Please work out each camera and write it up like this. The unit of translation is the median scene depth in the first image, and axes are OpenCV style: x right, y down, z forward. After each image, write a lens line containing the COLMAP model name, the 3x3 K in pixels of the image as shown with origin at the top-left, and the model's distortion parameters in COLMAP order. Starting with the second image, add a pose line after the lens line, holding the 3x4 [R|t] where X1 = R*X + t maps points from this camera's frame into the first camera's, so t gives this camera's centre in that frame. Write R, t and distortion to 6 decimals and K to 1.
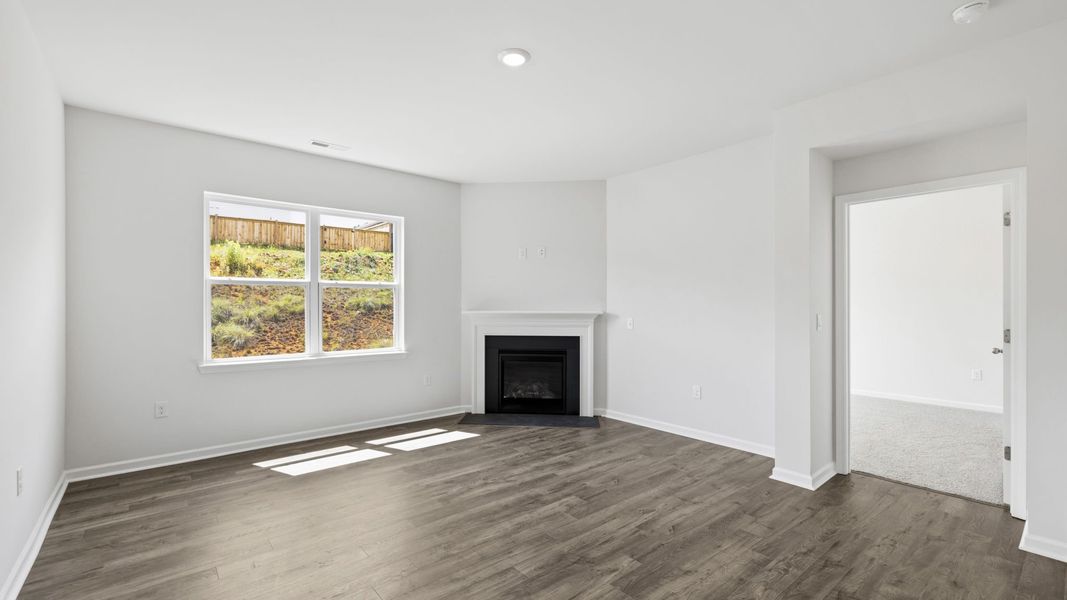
lens RADIAL K [[464.5, 0, 535.2], [0, 464.5, 305.4], [0, 0, 1]] dist [-0.001744, 0.000051]
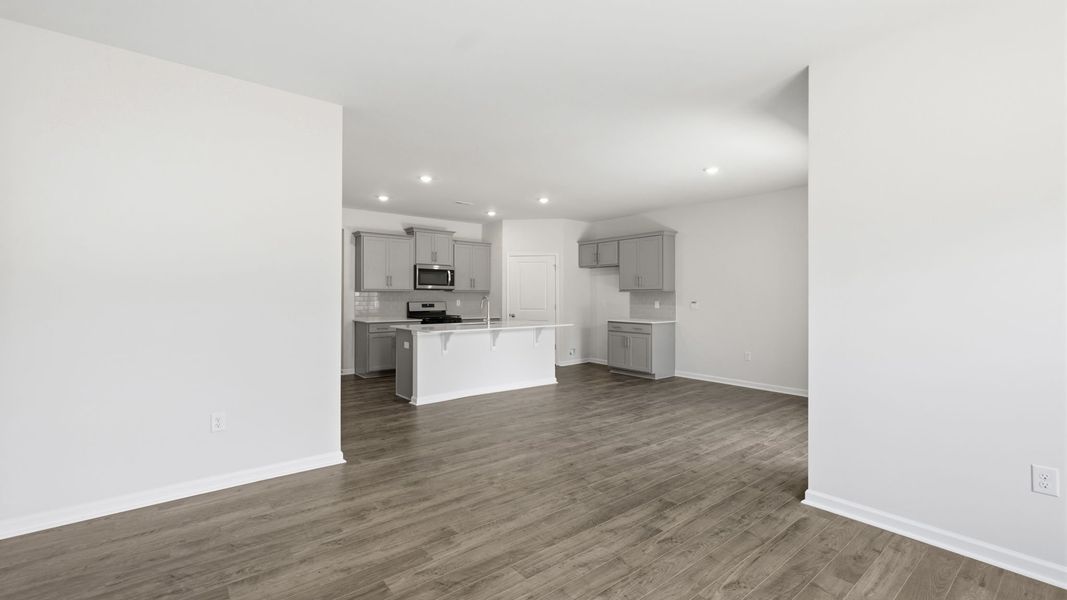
lens RADIAL K [[453.7, 0, 536.9], [0, 453.7, 299.0], [0, 0, 1]] dist [-0.000530, -0.000057]
pose [[-0.999965, -0.004040, 0.007362, -0.026796], [-0.003993, 0.999972, 0.006392, 0.001424], [-0.007387, 0.006363, -0.999952, 0.695077]]
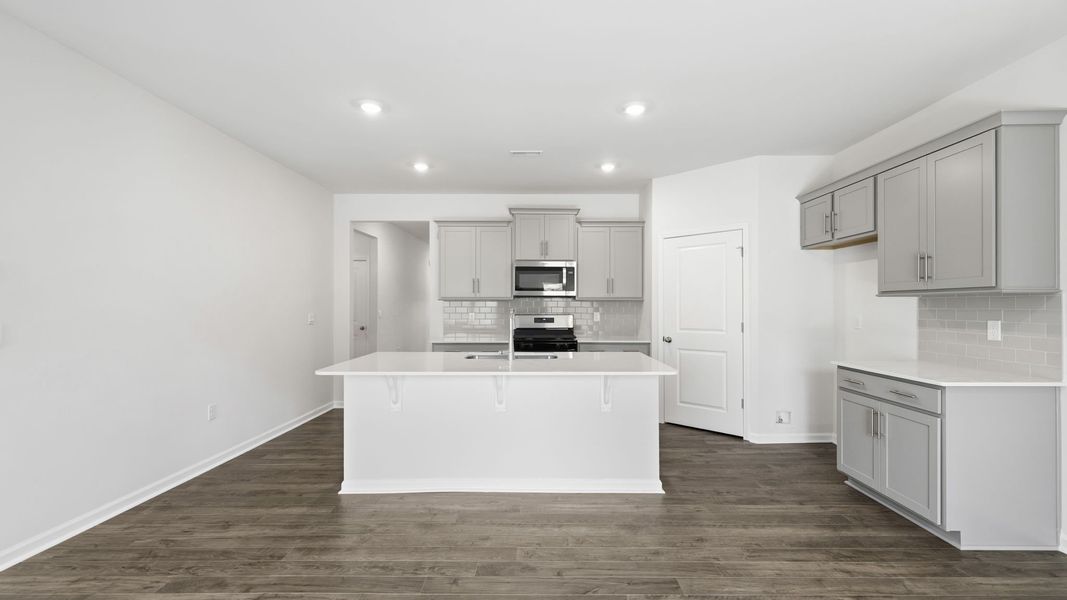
lens RADIAL K [[464.5, 0, 535.2], [0, 464.5, 305.4], [0, 0, 1]] dist [-0.001744, 0.000051]
pose [[-0.768534, -0.002263, 0.639805, -0.293832], [-0.001335, 0.999997, 0.001933, -0.001458], [-0.639808, 0.000632, -0.768535, 0.088653]]
